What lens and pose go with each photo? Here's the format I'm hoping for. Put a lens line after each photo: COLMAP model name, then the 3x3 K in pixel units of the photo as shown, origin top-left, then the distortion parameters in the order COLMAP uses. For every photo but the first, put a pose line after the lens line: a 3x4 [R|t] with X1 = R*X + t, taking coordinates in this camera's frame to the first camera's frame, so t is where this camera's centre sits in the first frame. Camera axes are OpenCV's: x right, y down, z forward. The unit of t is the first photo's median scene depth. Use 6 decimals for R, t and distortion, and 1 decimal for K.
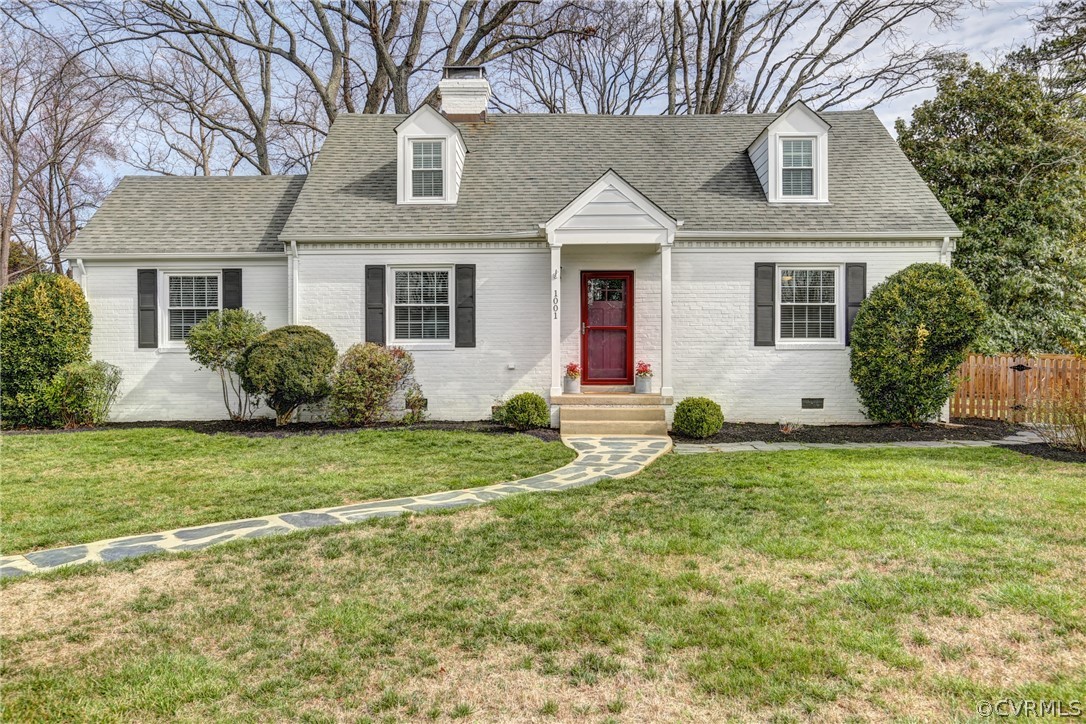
lens RADIAL K [[880.7, 0, 543.0], [0, 880.7, 362.0], [0, 0, 1]] dist [-0.034963, -0.000125]
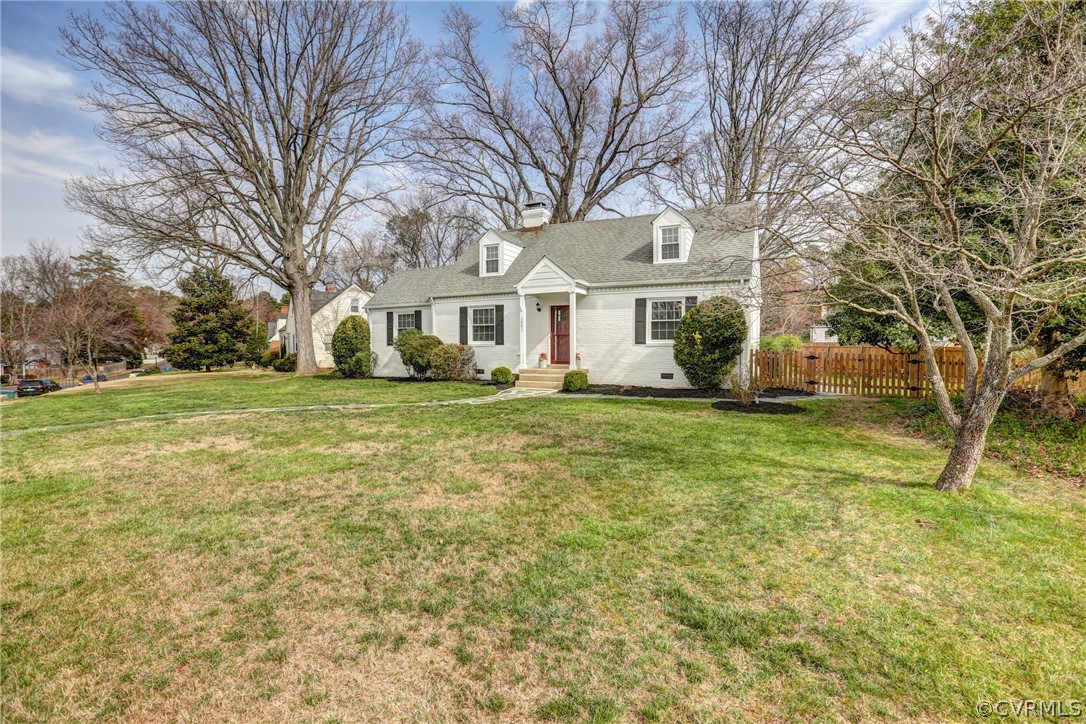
lens RADIAL K [[492.6, 0, 544.9], [0, 492.6, 358.8], [0, 0, 1]] dist [-0.050217, 0.016989]
pose [[0.907105, 0.010687, -0.420769, 0.498471], [-0.005144, 0.999884, 0.014306, -0.001116], [0.420873, -0.010813, 0.907055, -0.009341]]
